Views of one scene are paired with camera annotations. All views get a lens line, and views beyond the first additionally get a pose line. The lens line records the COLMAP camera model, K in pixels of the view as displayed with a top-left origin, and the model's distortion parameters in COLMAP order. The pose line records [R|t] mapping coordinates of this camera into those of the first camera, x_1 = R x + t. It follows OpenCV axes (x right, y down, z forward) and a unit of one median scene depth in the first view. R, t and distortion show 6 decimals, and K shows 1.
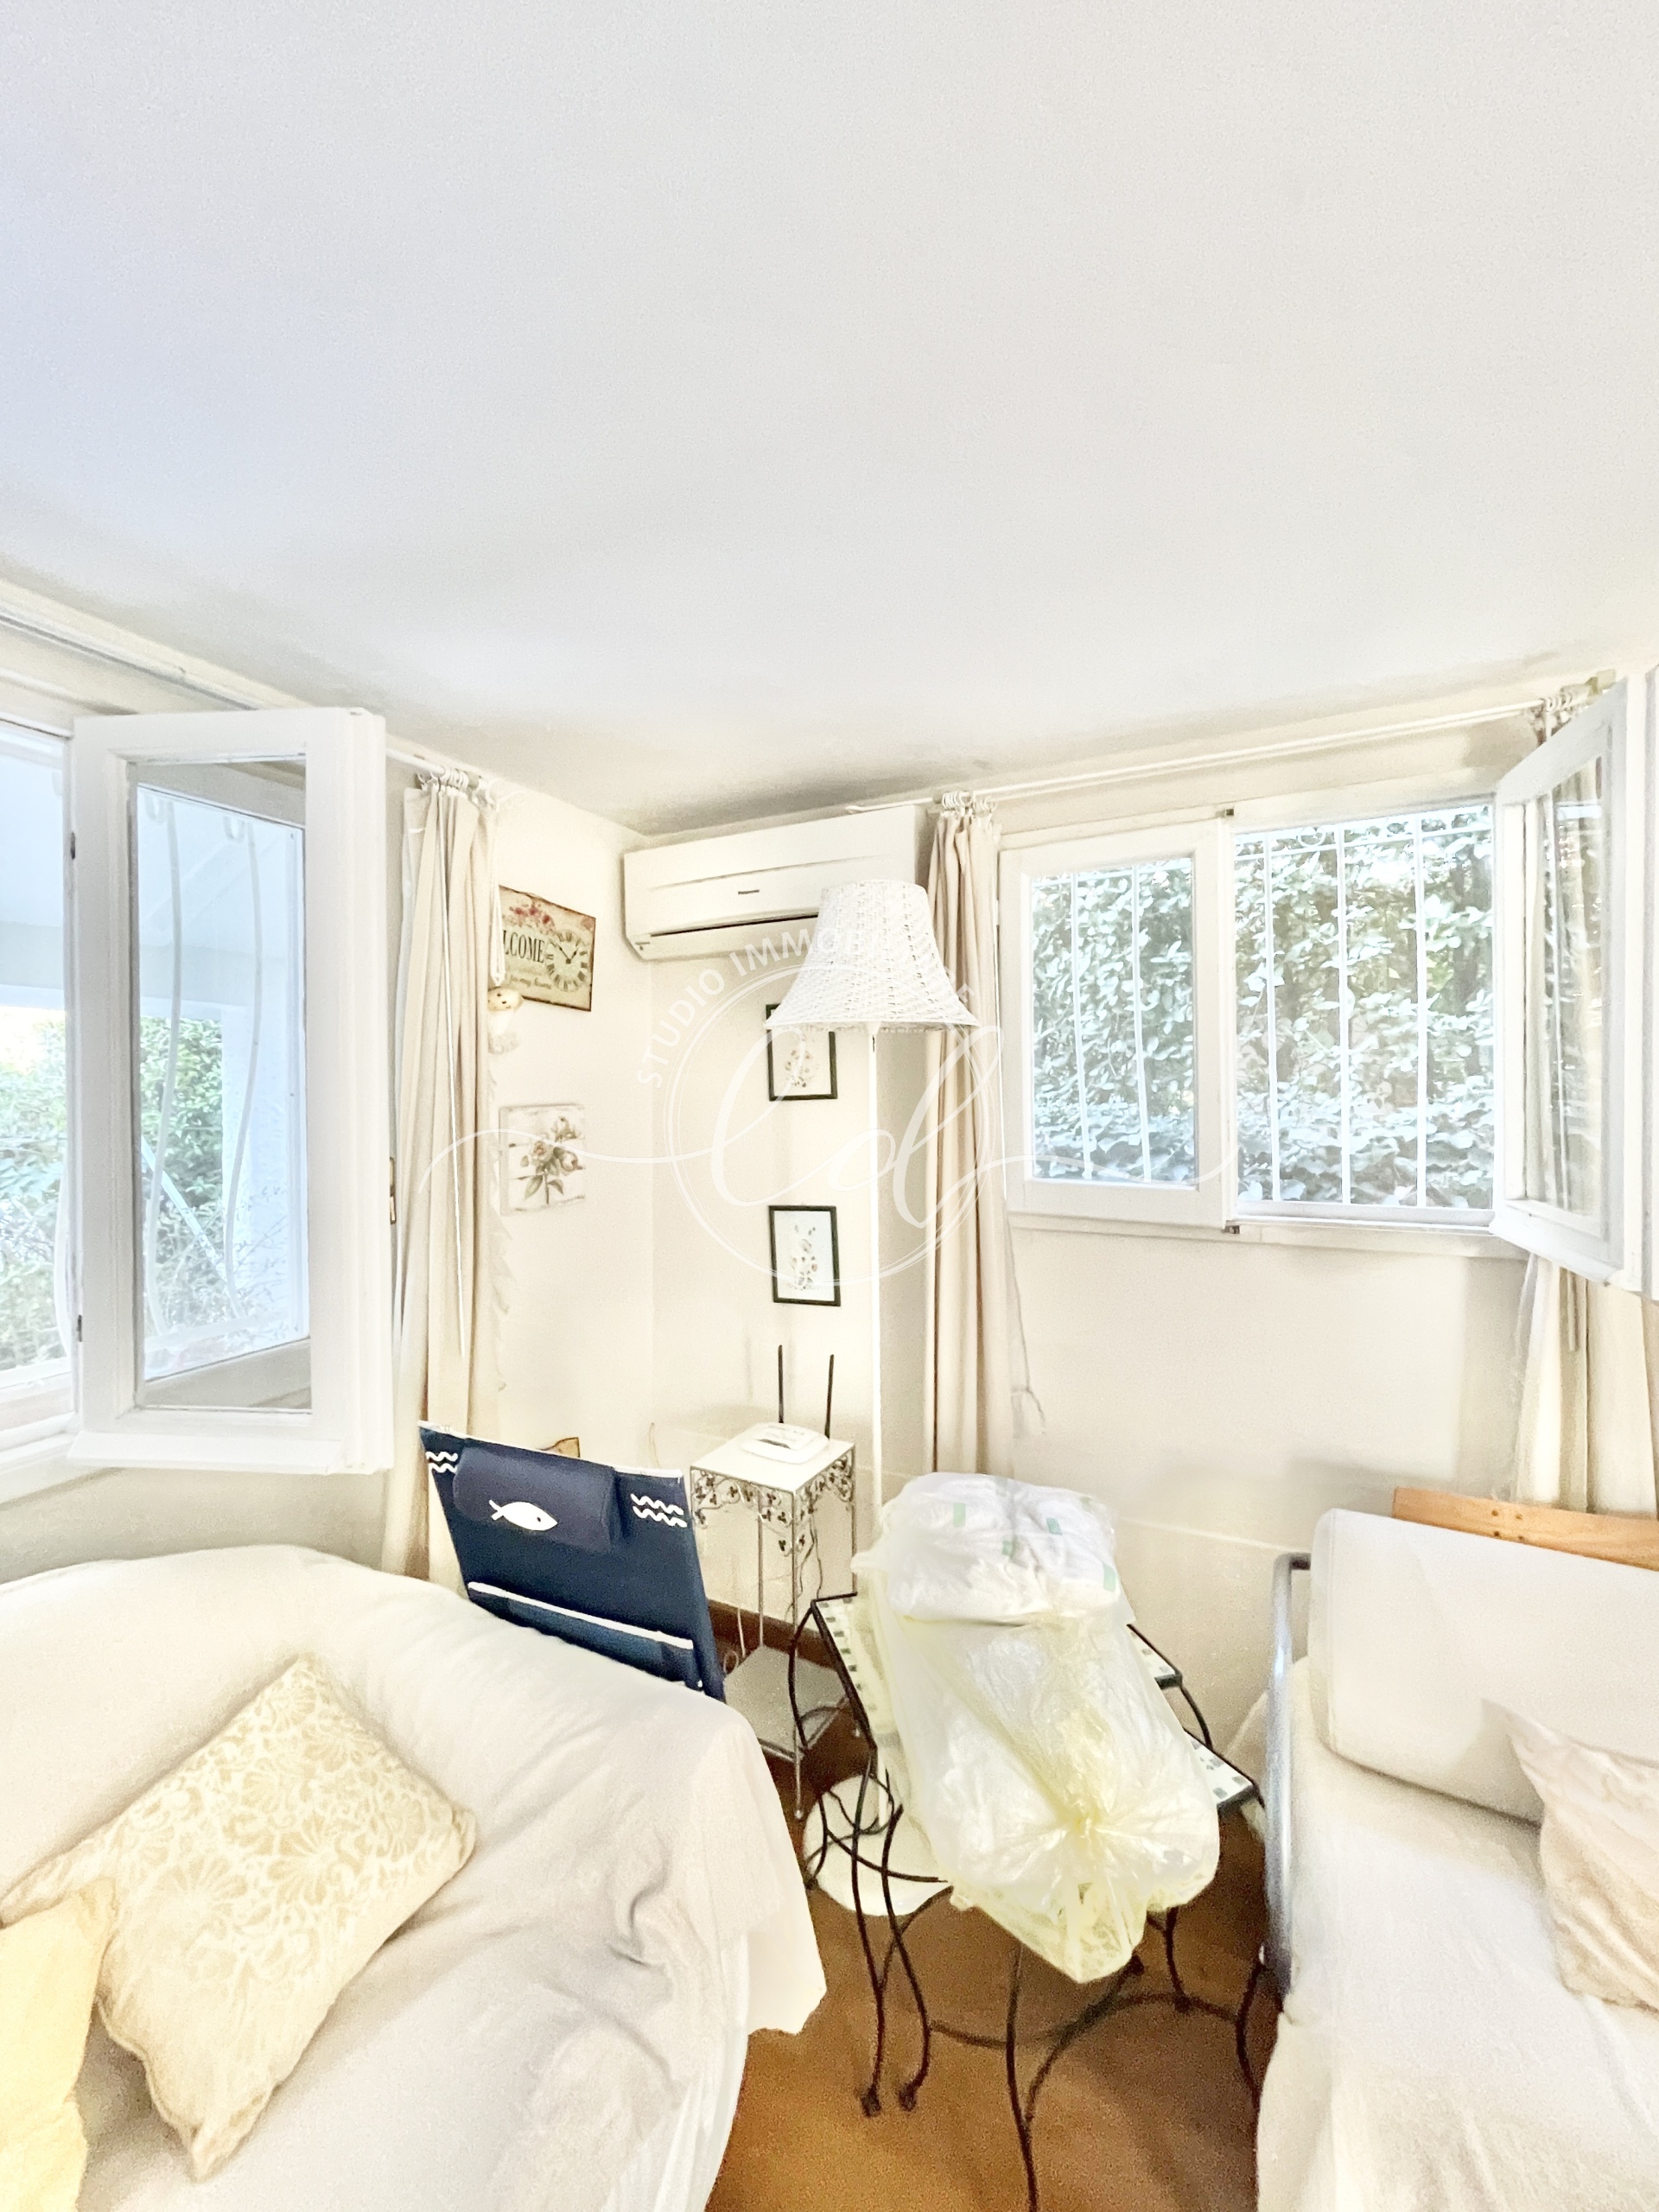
lens RADIAL K [[886.1, 0, 826.6], [0, 886.1, 1099.3], [0, 0, 1]] dist [-0.002413, -0.000195]
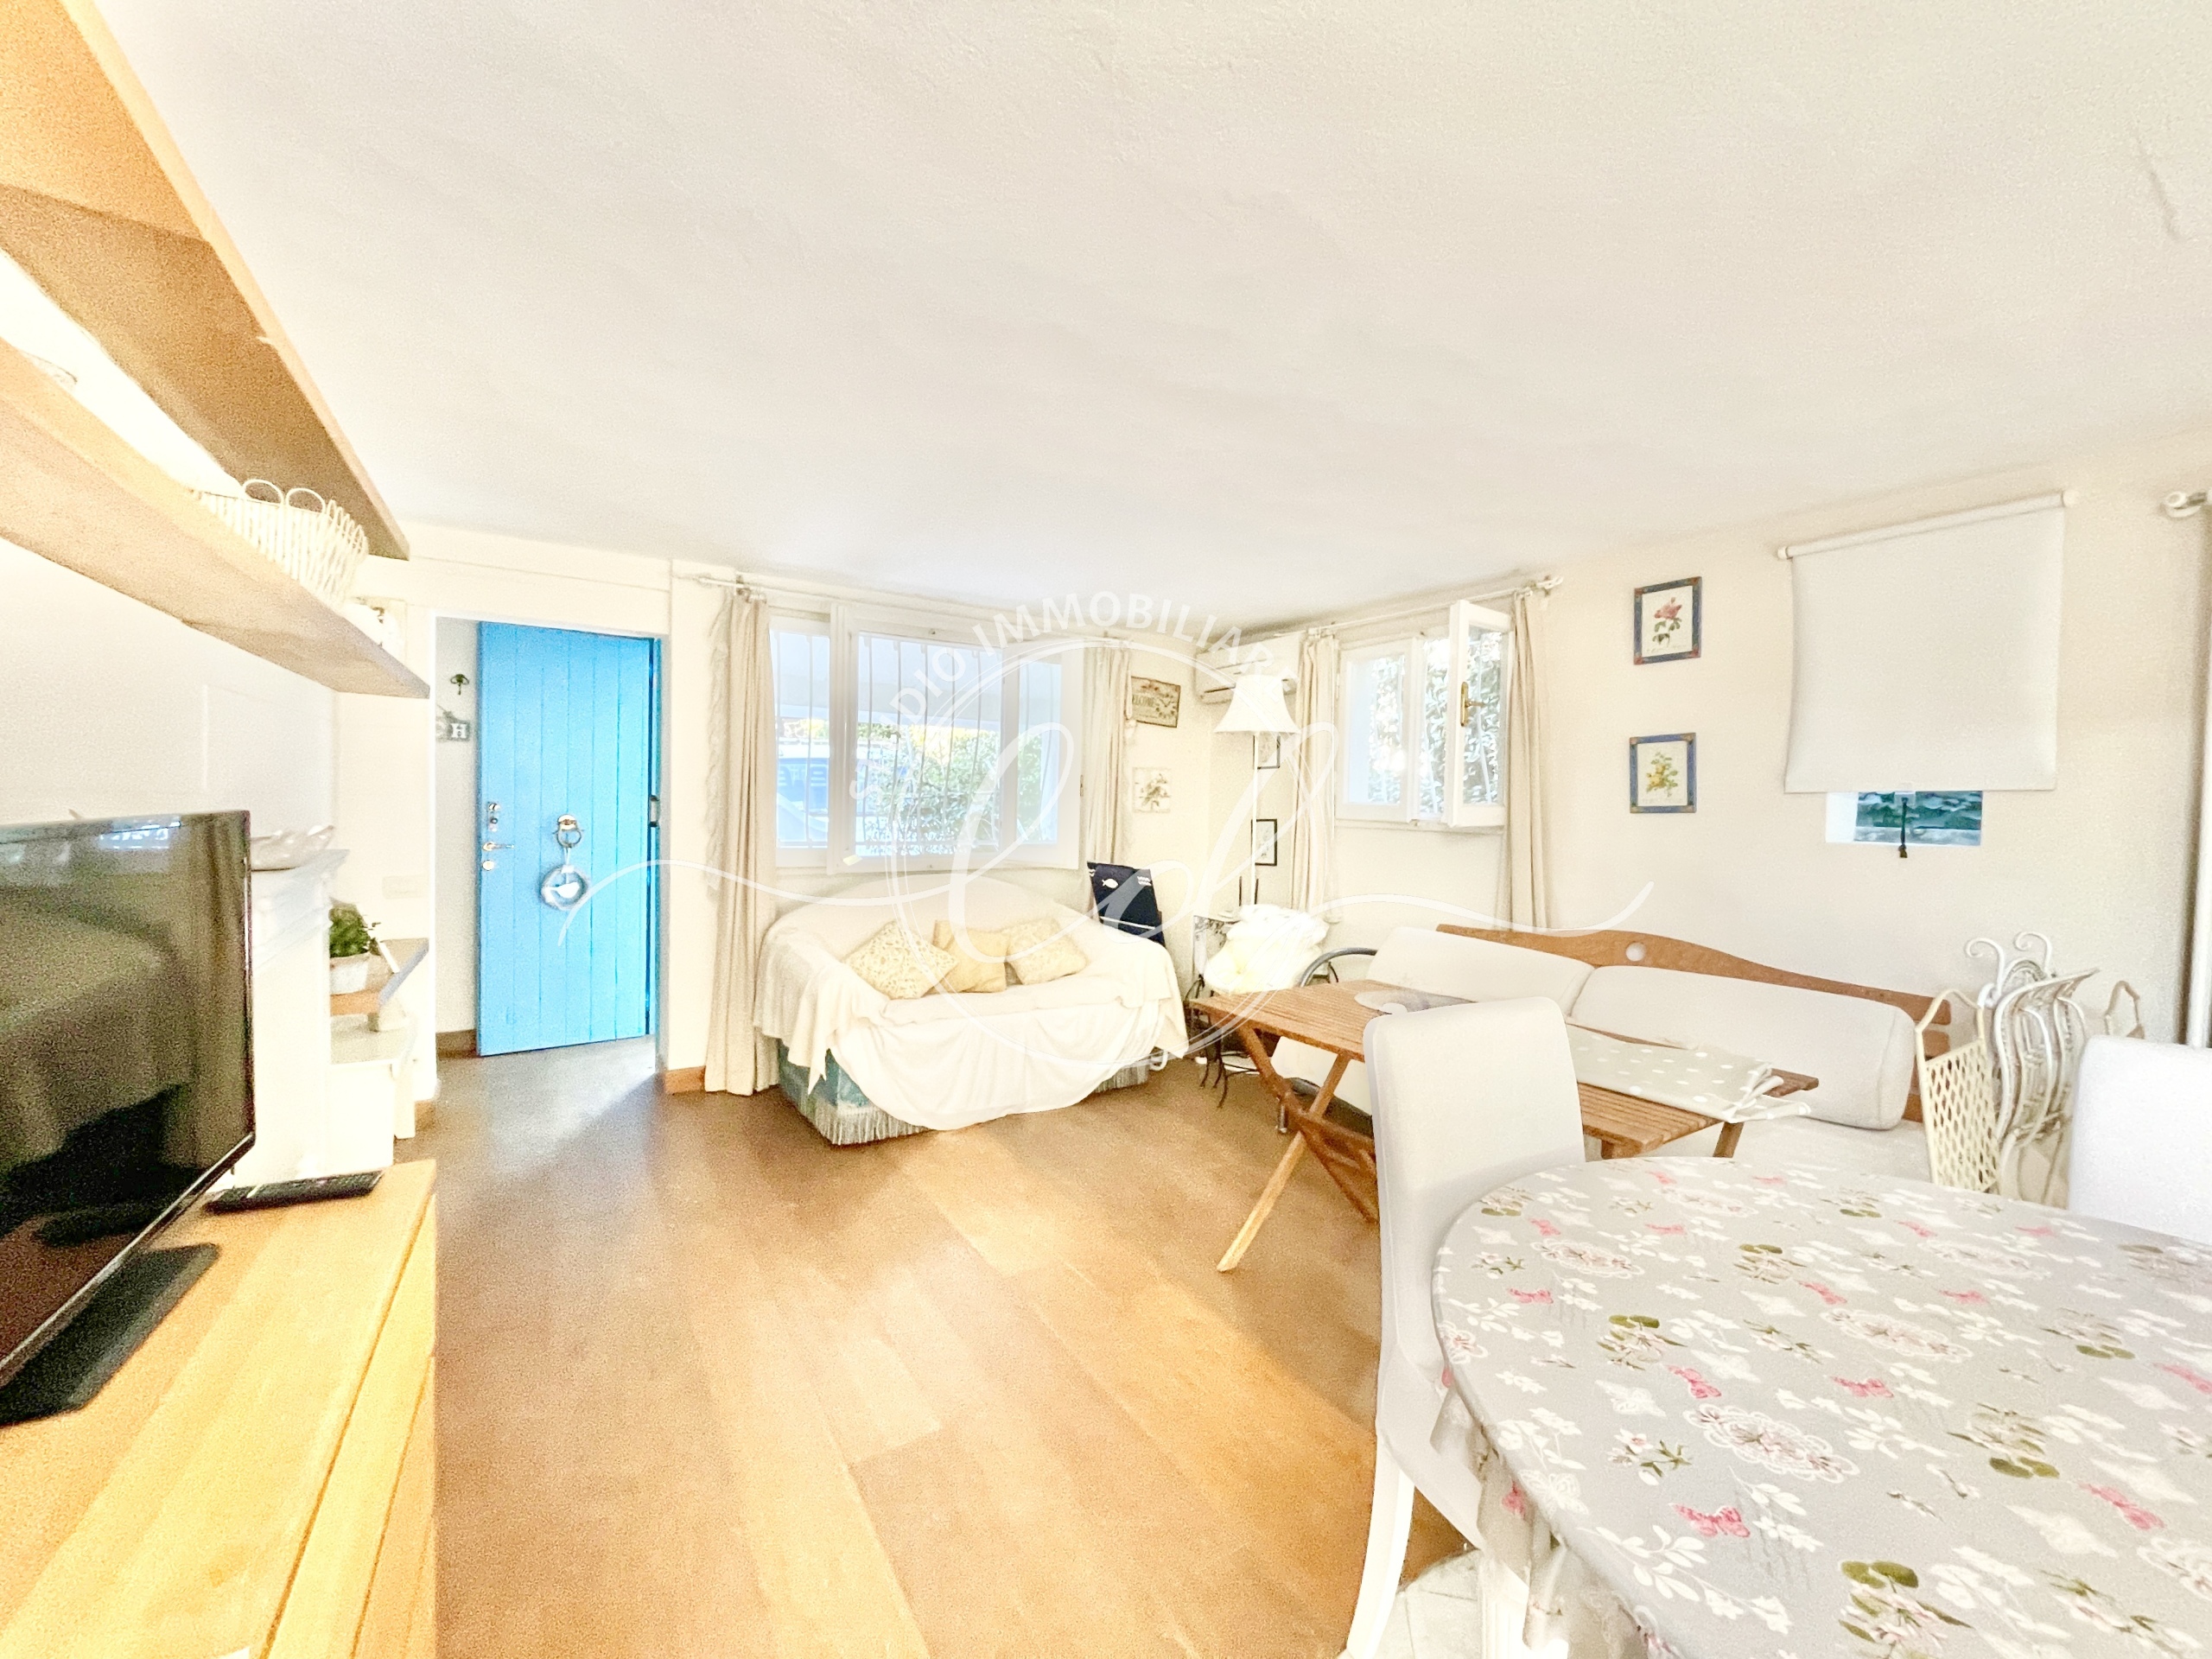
lens RADIAL K [[886.1, 0, 1105.5], [0, 886.1, 816.5], [0, 0, 1]] dist [-0.002413, -0.000195]
pose [[0.862389, 0.034976, -0.505037, 0.775216], [-0.031019, 0.999387, 0.016244, 0.101675], [0.505295, 0.001658, 0.862945, -1.105718]]
